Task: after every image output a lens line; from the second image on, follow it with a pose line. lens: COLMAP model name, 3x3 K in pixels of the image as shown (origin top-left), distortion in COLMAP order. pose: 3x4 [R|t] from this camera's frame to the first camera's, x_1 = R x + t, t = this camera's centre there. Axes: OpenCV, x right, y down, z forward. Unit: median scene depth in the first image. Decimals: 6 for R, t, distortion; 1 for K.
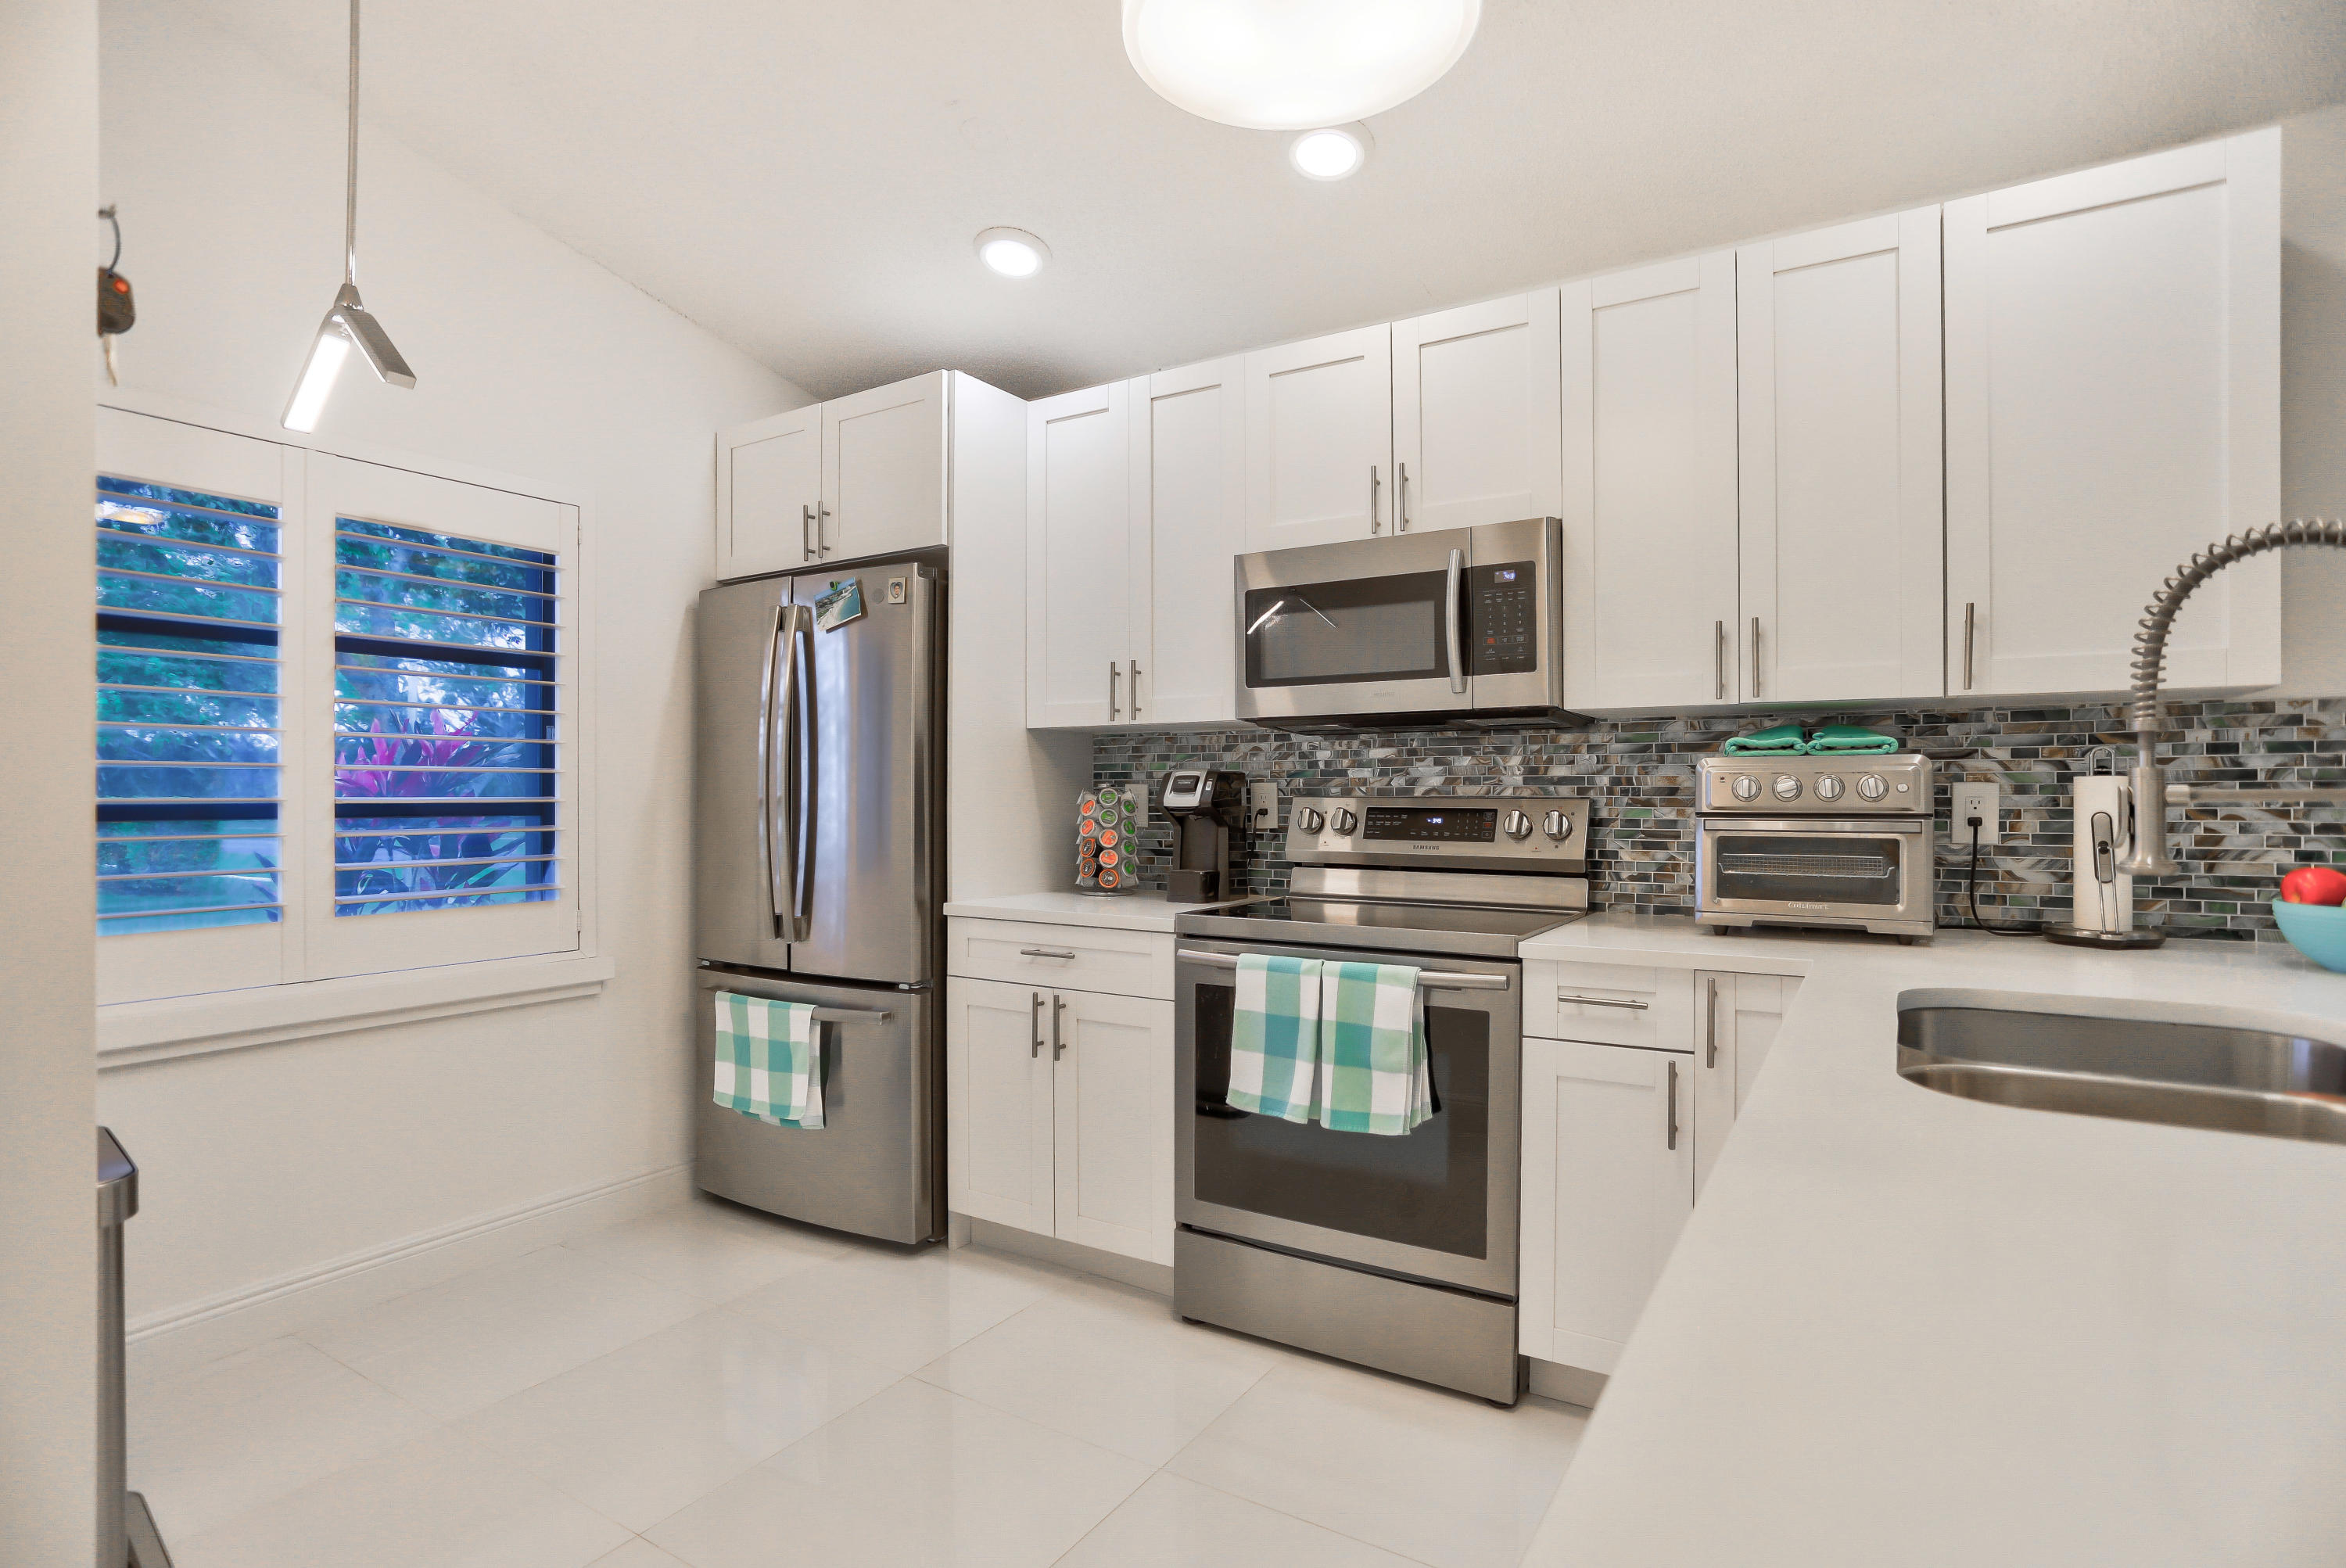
lens RADIAL K [[1160.0, 0, 1173.3], [0, 1160.0, 791.3], [0, 0, 1]] dist [-0.060330, 0.033660]
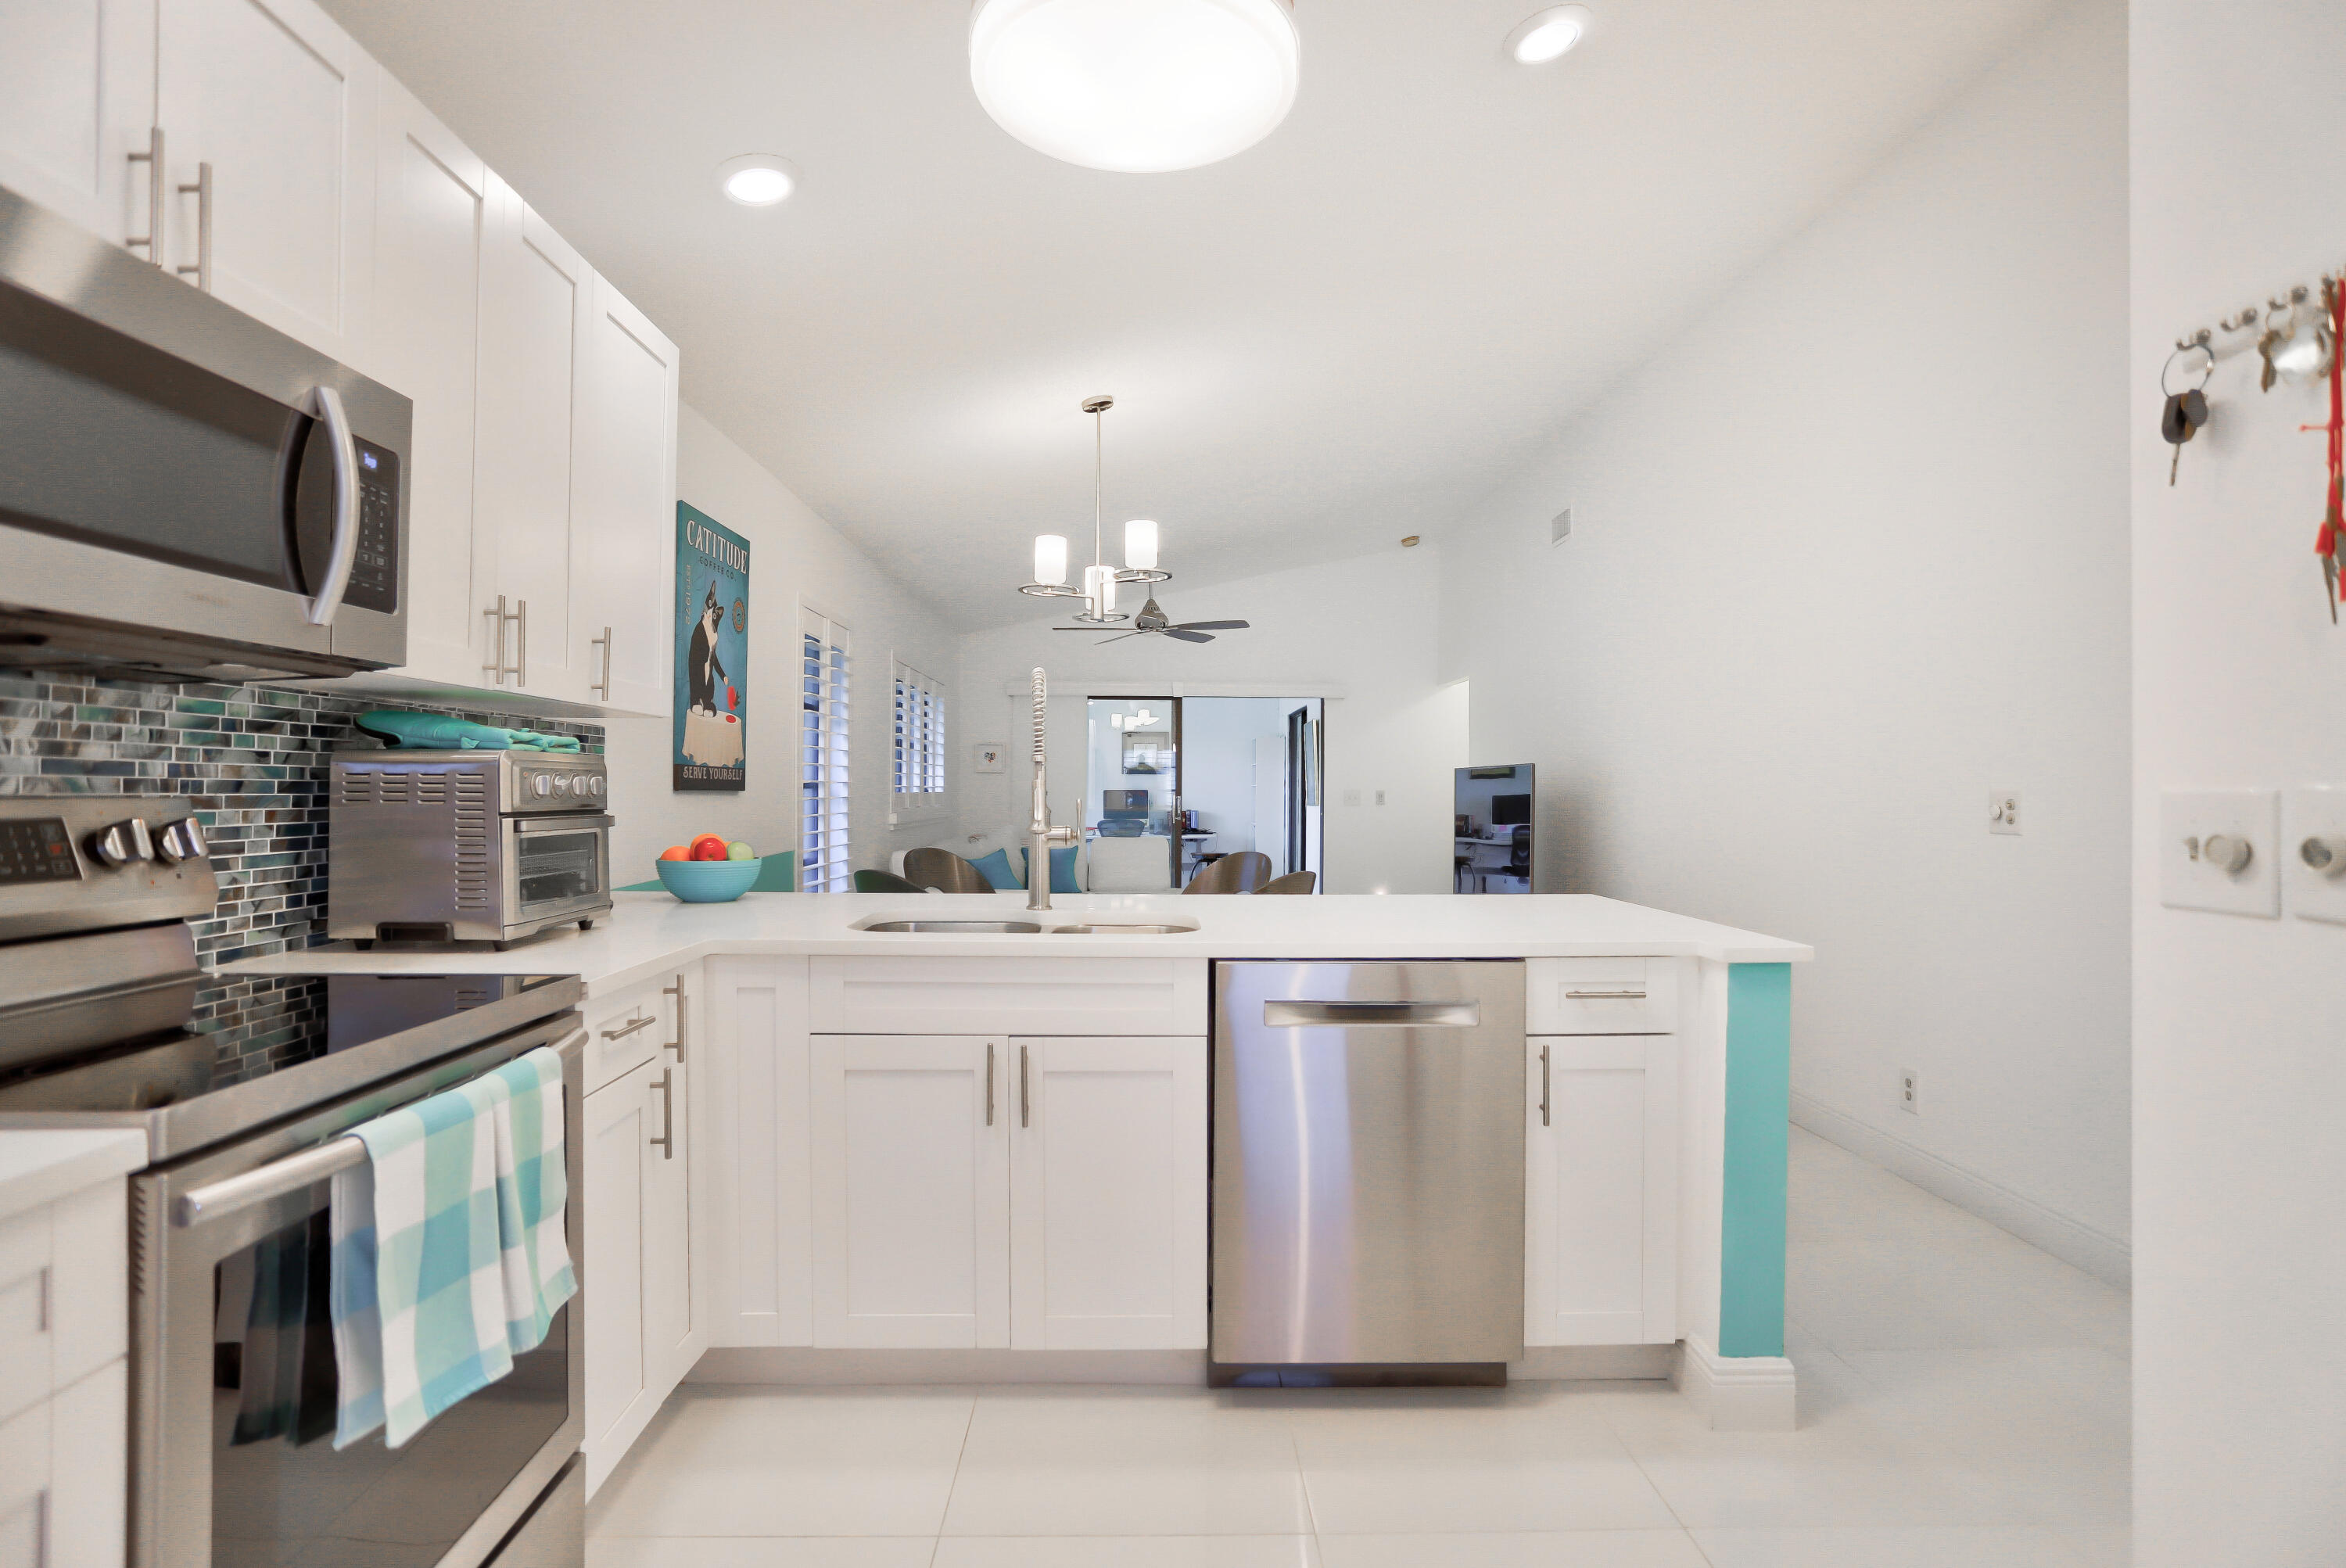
lens RADIAL K [[1153.3, 0, 1175.4], [0, 1153.3, 770.1], [0, 0, 1]] dist [-0.055856, 0.026565]
pose [[-0.549612, 0.014494, 0.835294, -0.456481], [-0.002311, 0.999819, -0.018869, 0.001651], [-0.835417, -0.012301, -0.549480, 0.878041]]
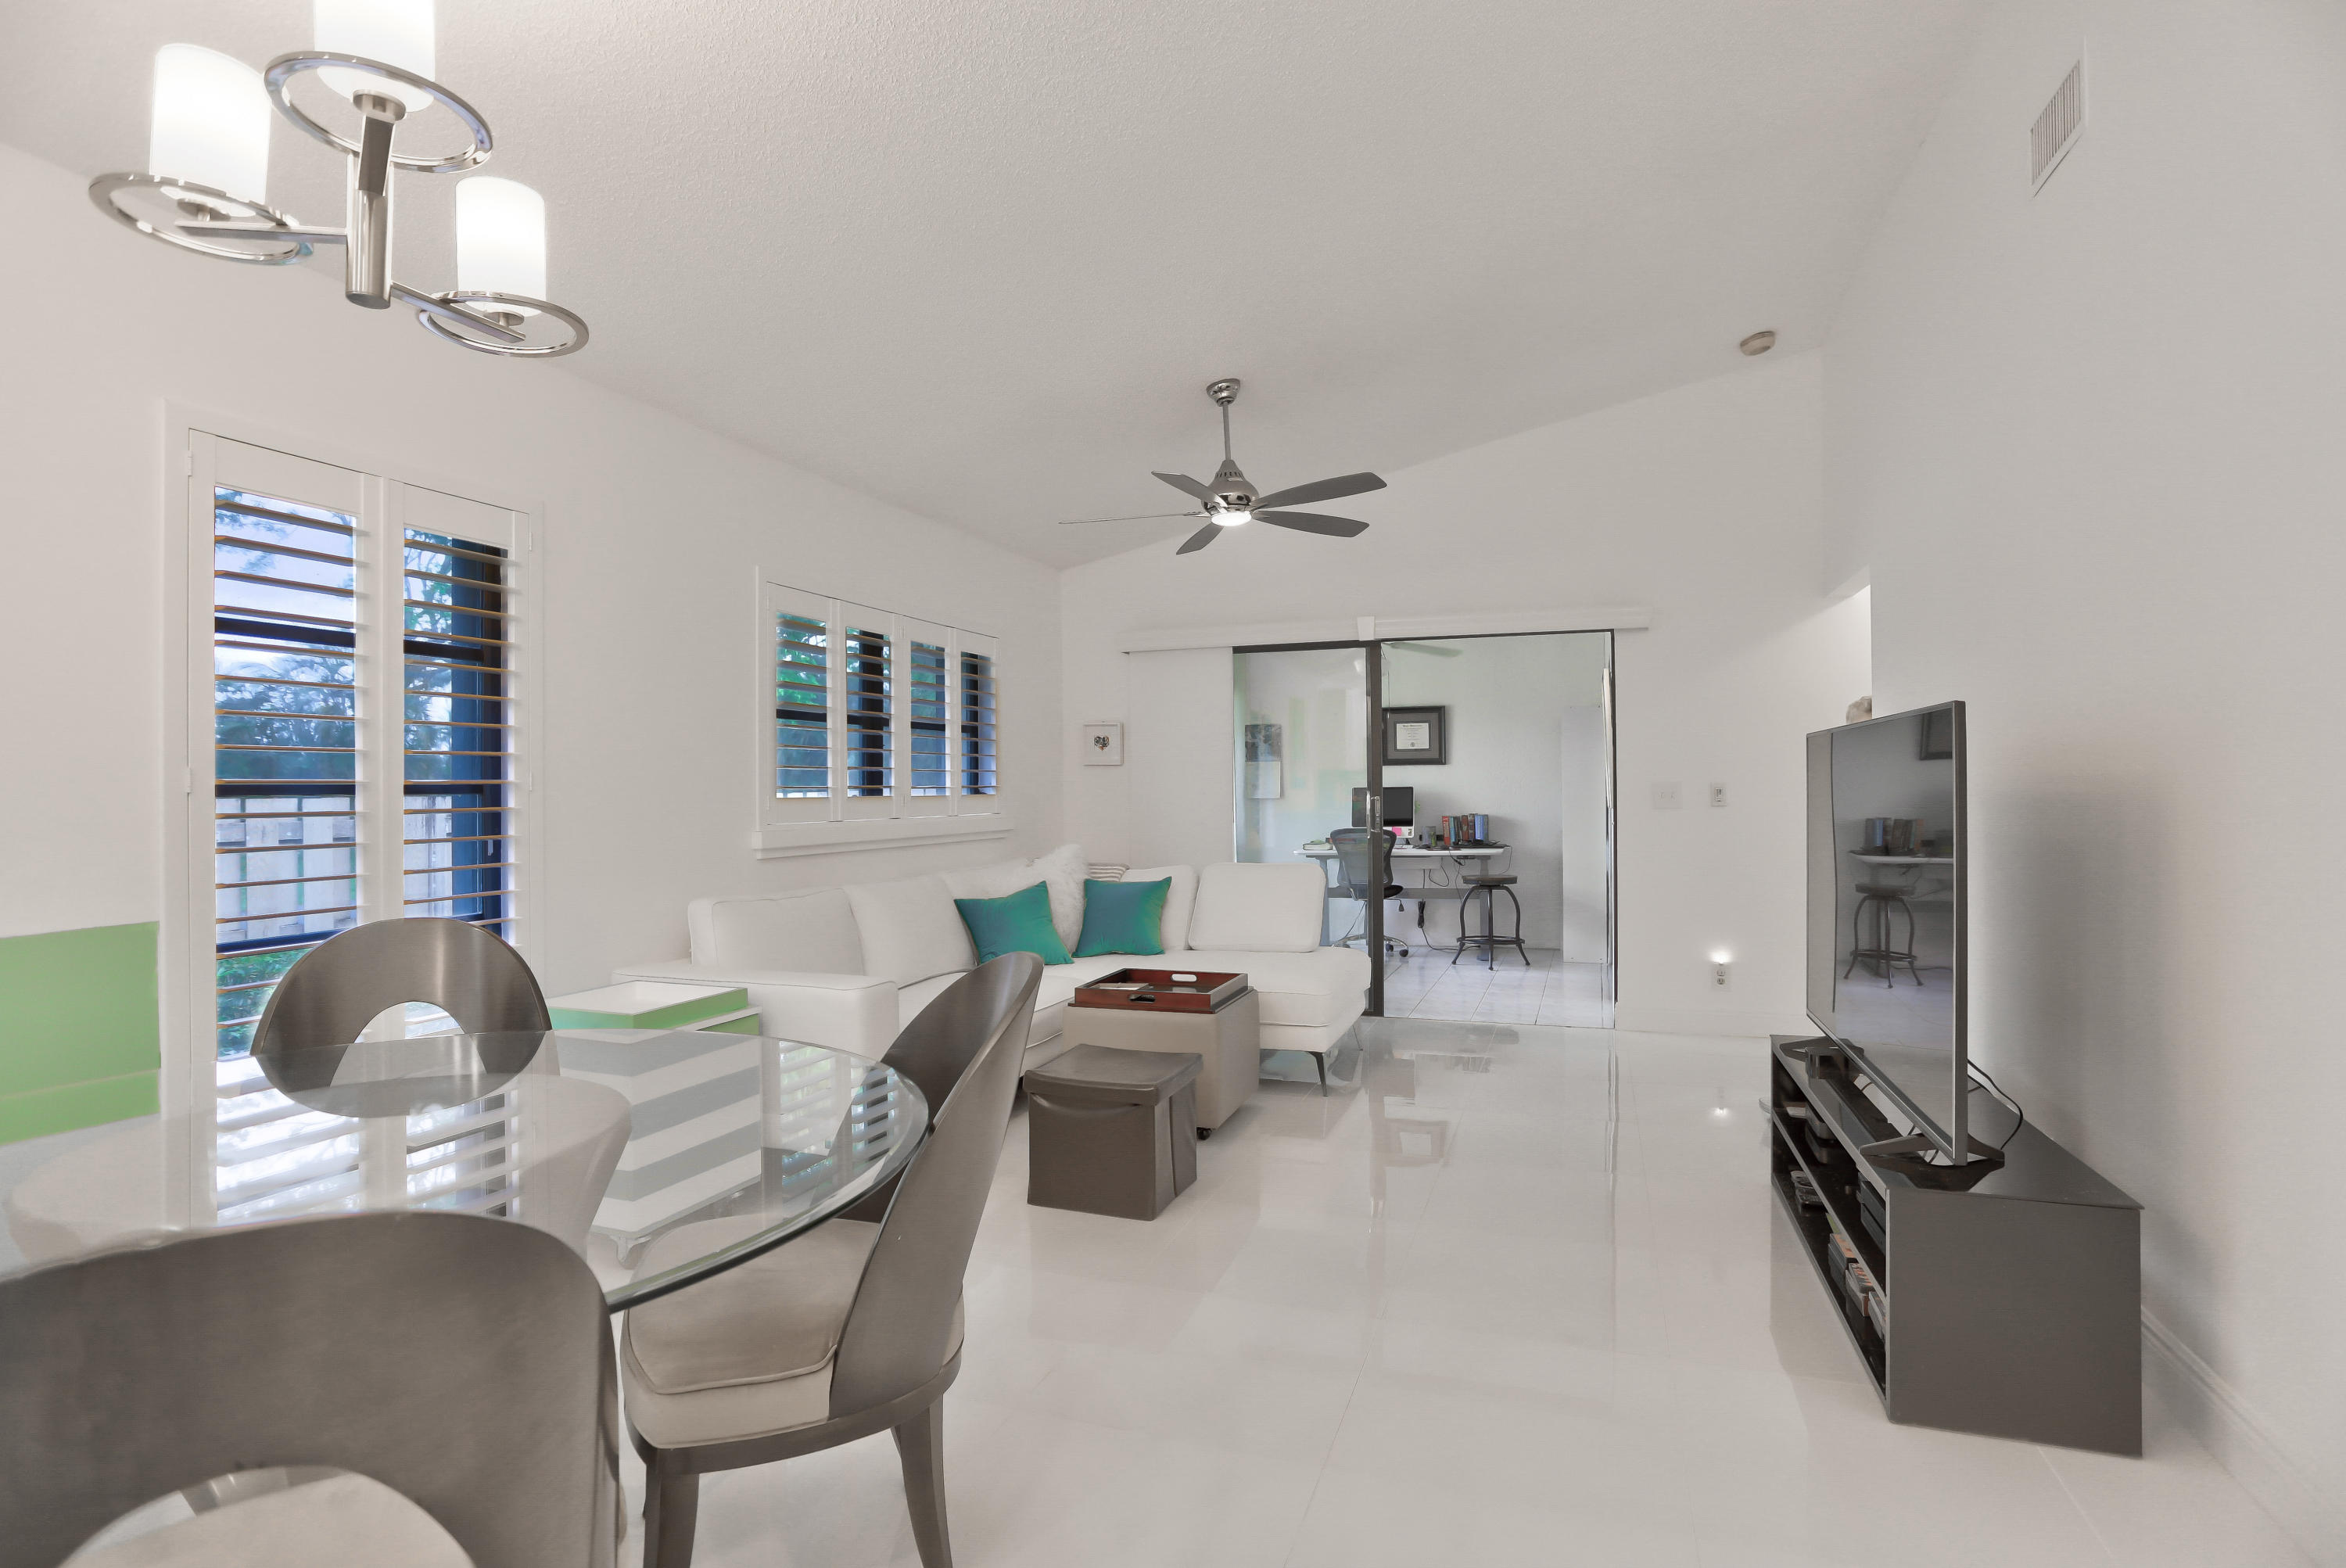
lens RADIAL K [[1166.1, 0, 1156.5], [0, 1166.1, 785.5], [0, 0, 1]] dist [-0.076717, 0.034429]
pose [[-0.207412, 0.007941, 0.978222, 0.362609], [0.009854, 0.999933, -0.006028, 0.003183], [-0.978204, 0.008389, -0.207476, -0.202115]]
